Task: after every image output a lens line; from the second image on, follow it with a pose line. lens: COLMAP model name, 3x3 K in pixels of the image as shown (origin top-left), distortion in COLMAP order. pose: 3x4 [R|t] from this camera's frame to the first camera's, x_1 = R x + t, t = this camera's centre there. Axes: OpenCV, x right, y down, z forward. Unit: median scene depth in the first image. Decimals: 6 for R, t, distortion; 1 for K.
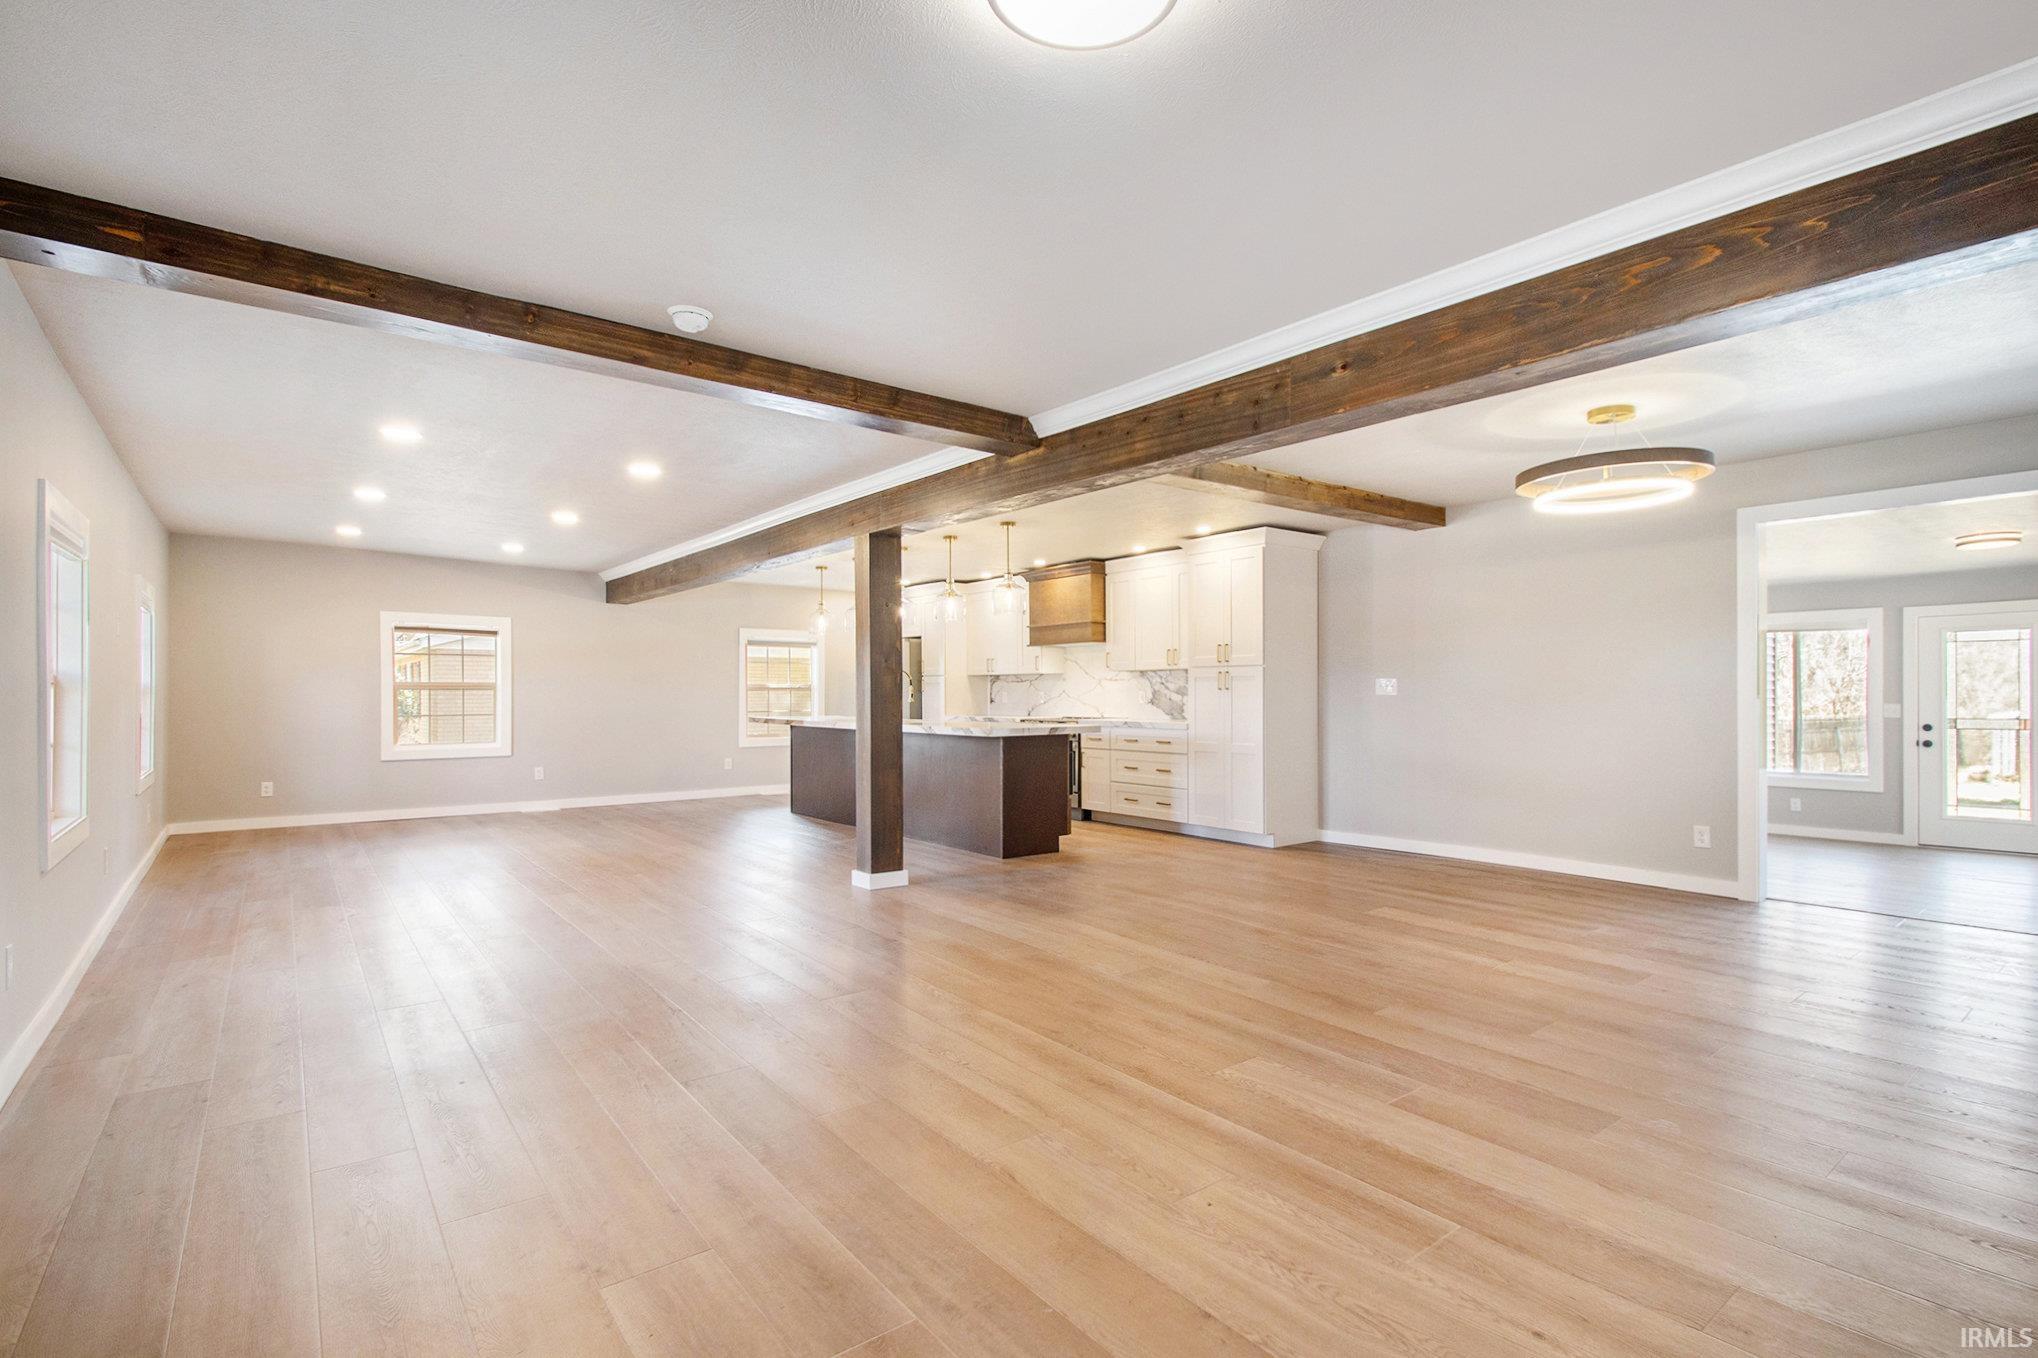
lens RADIAL K [[951.9, 0, 1038.4], [0, 951.9, 681.6], [0, 0, 1]] dist [0.000915, -0.004005]
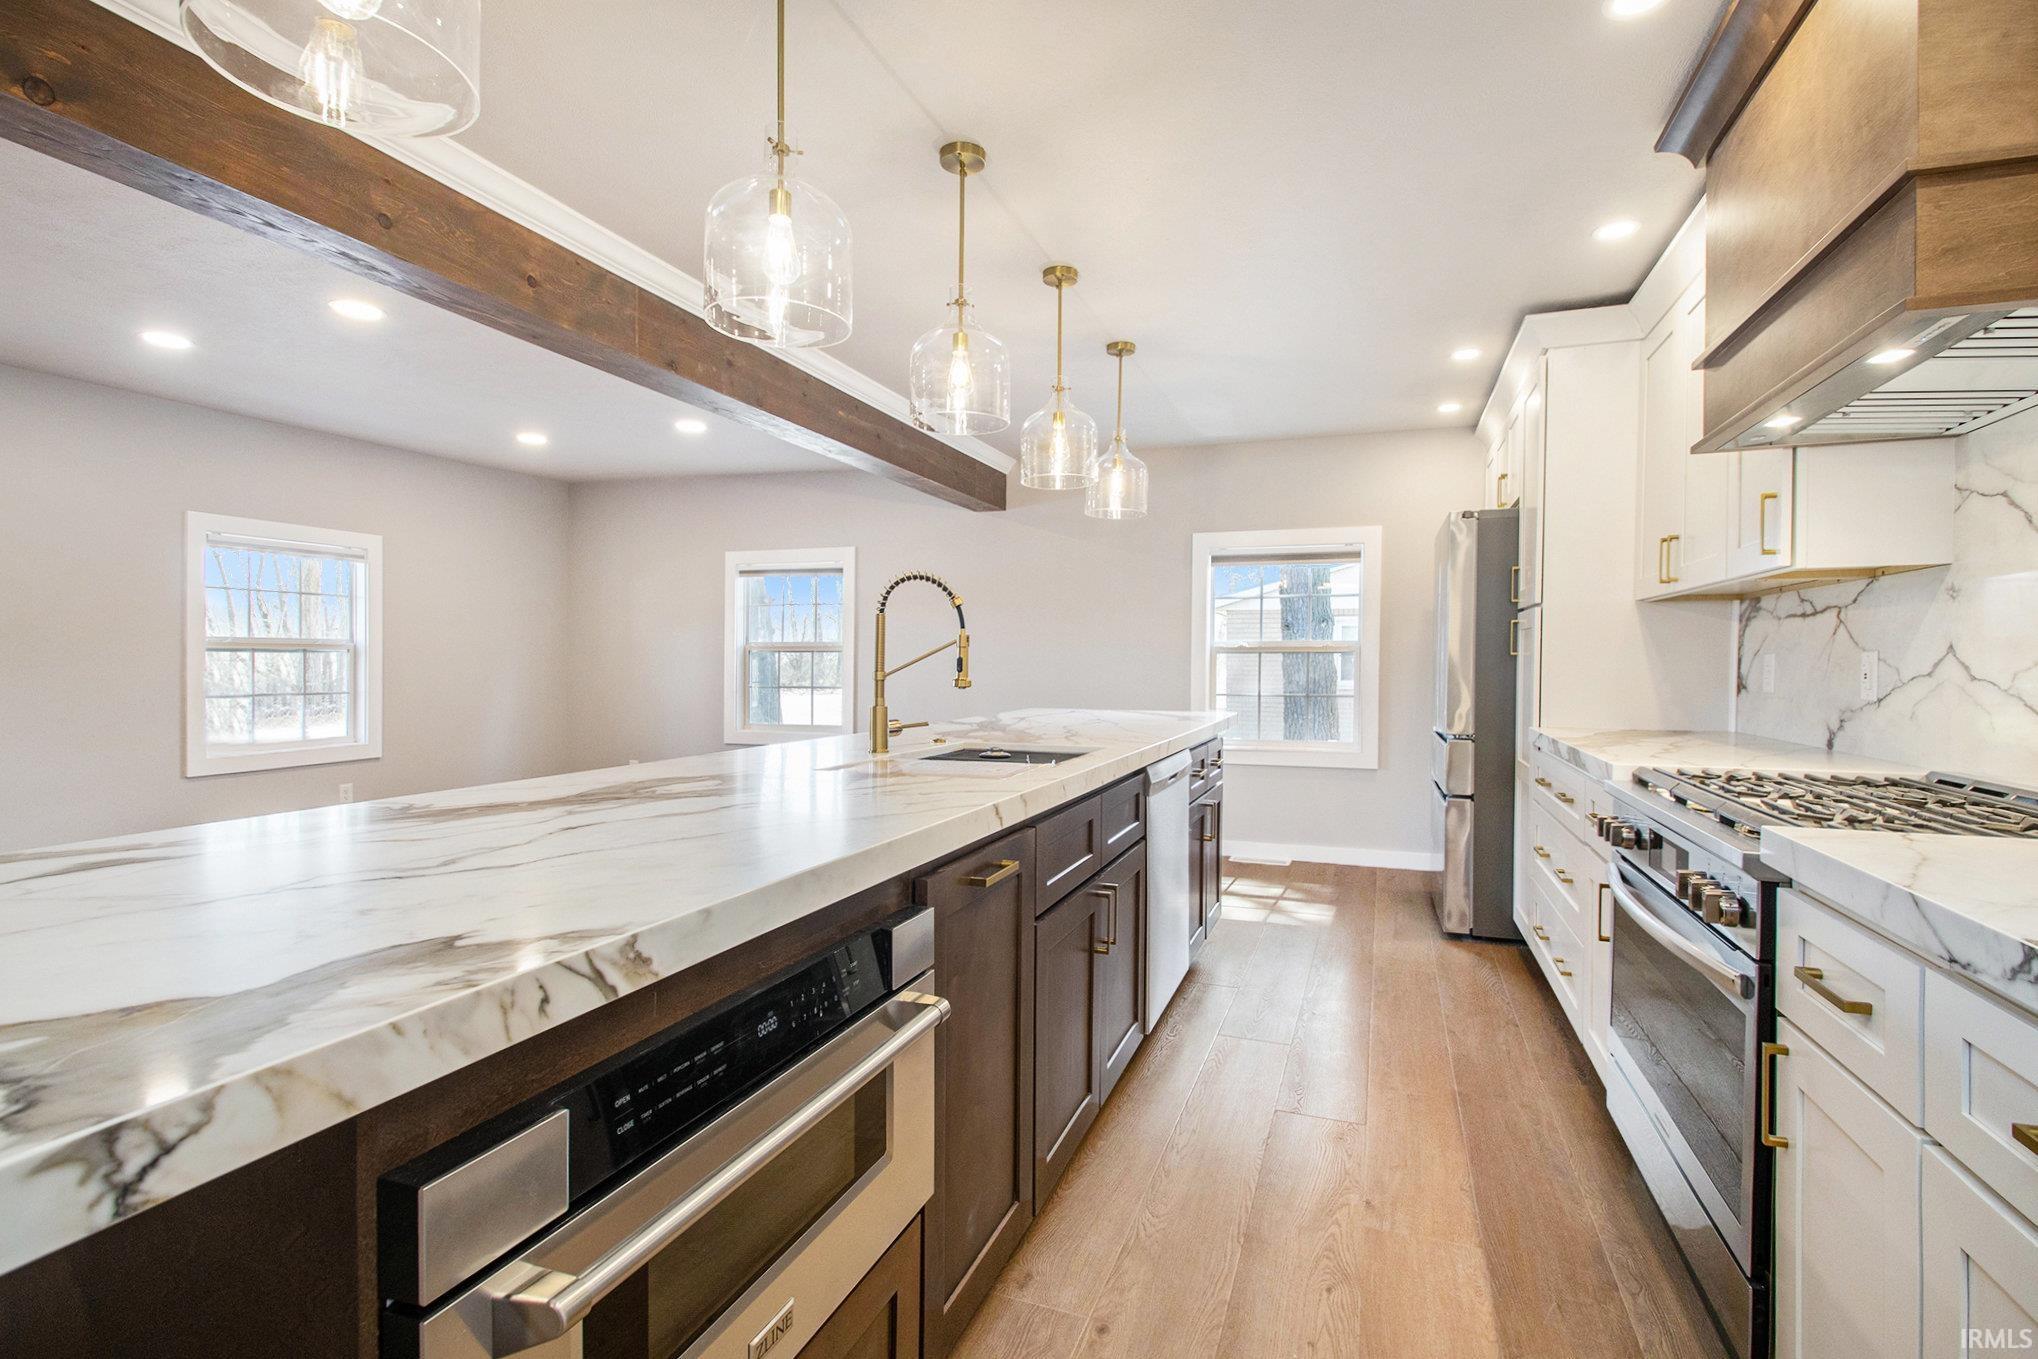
lens RADIAL K [[951.9, 0, 1027.3], [0, 951.9, 673.3], [0, 0, 1]] dist [0.000915, -0.004005]
pose [[0.516251, 0.015427, -0.856298, 0.124963], [0.008771, 0.999690, 0.023298, 0.011181], [0.856392, -0.019539, 0.515956, 0.902646]]
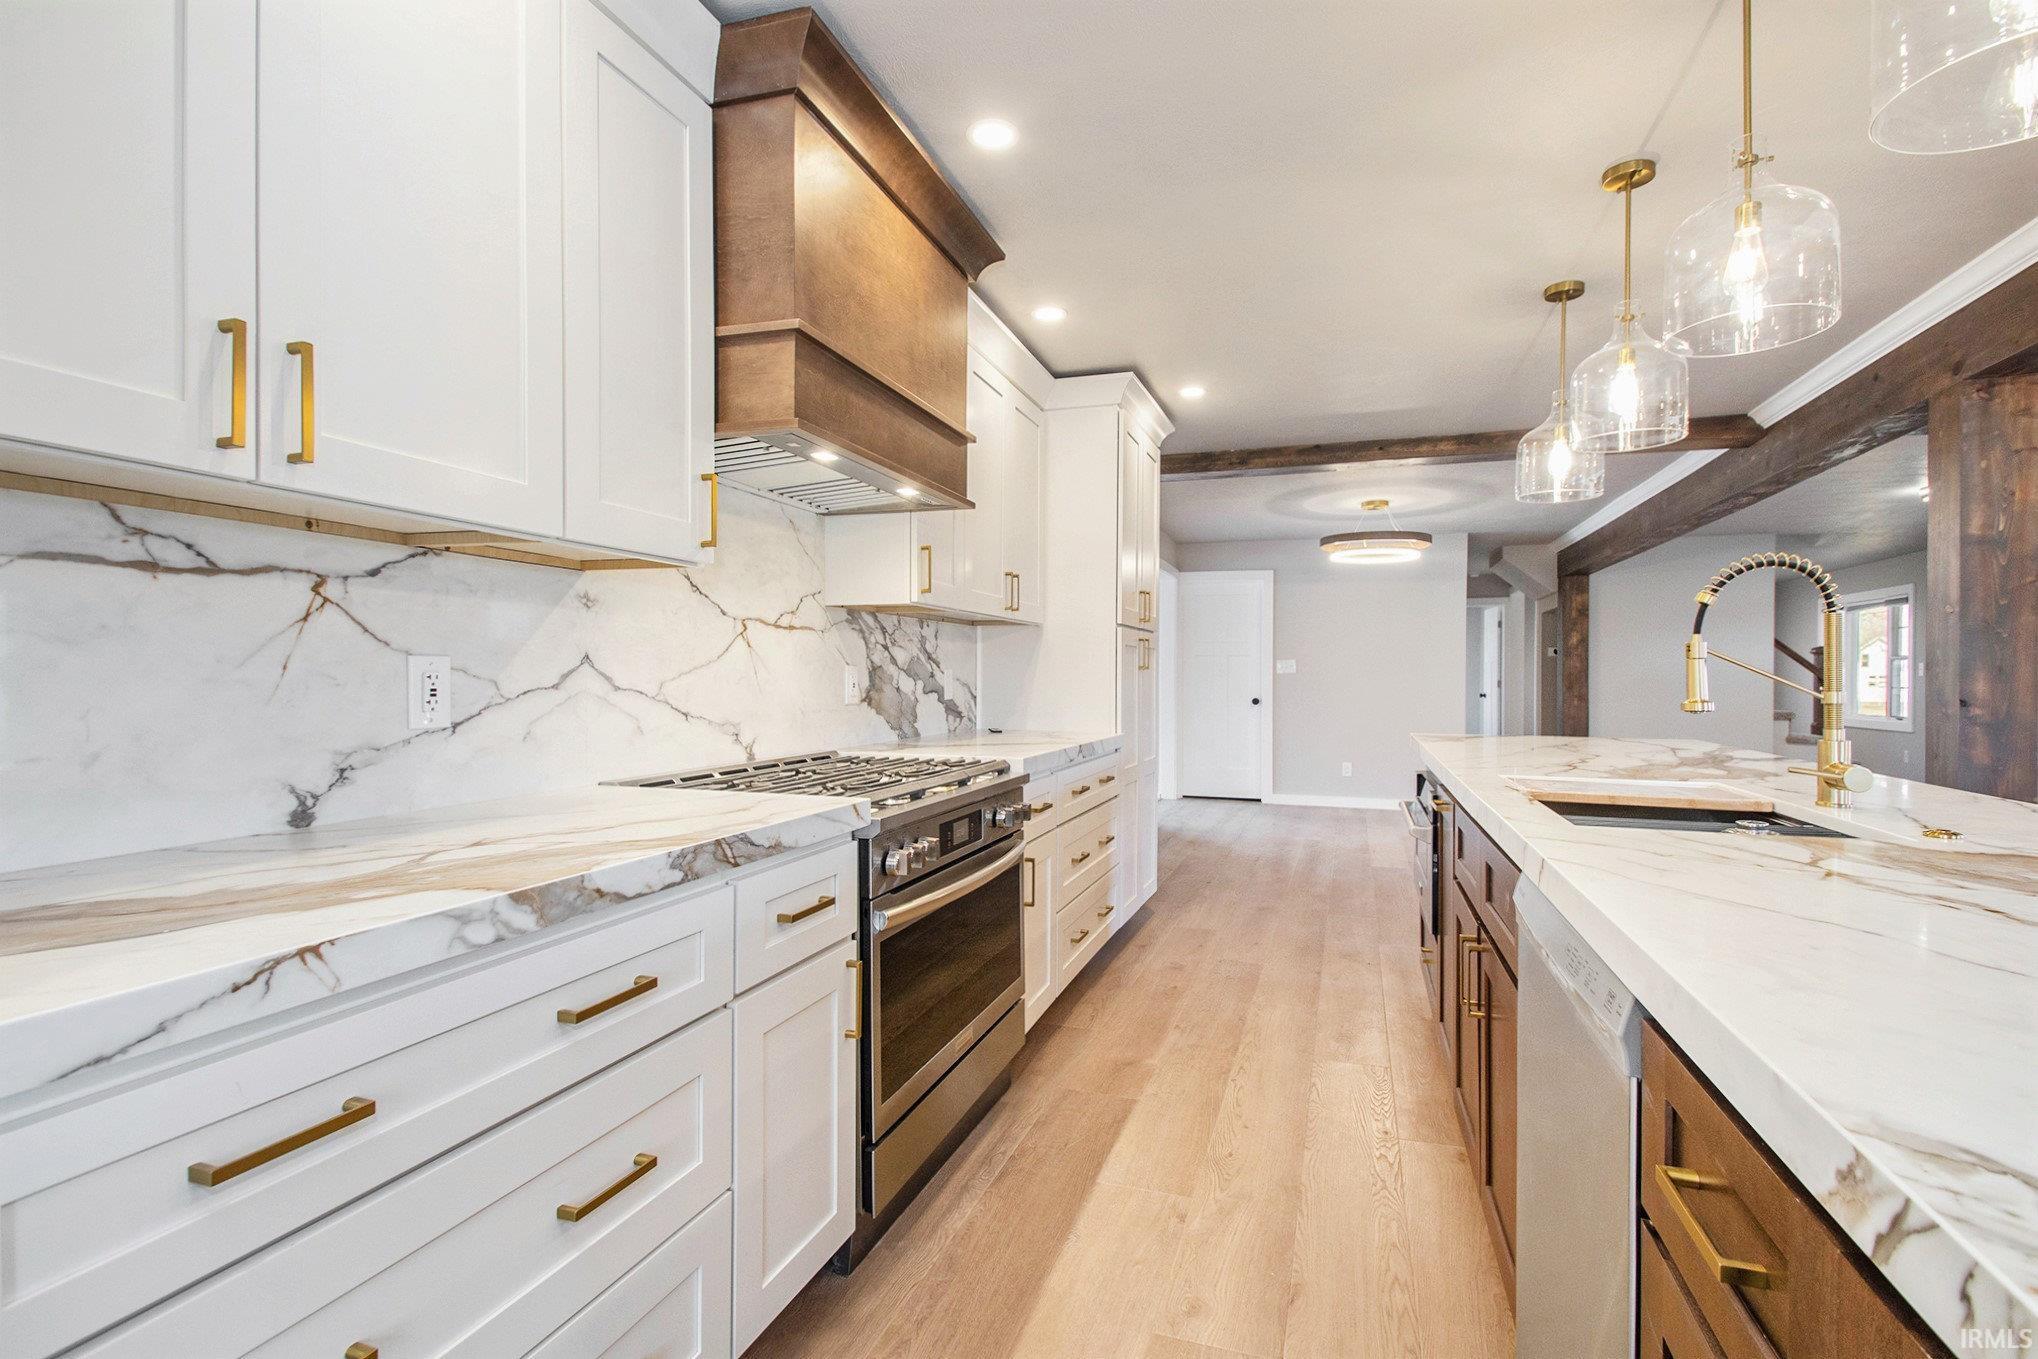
lens RADIAL K [[951.9, 0, 1021.2], [0, 951.9, 677.6], [0, 0, 1]] dist [0.000915, -0.004005]
pose [[-0.540828, 0.006382, 0.841109, -0.239344], [-0.007174, 0.999900, -0.012200, 0.019843], [-0.841103, -0.012633, -0.540728, 1.289810]]
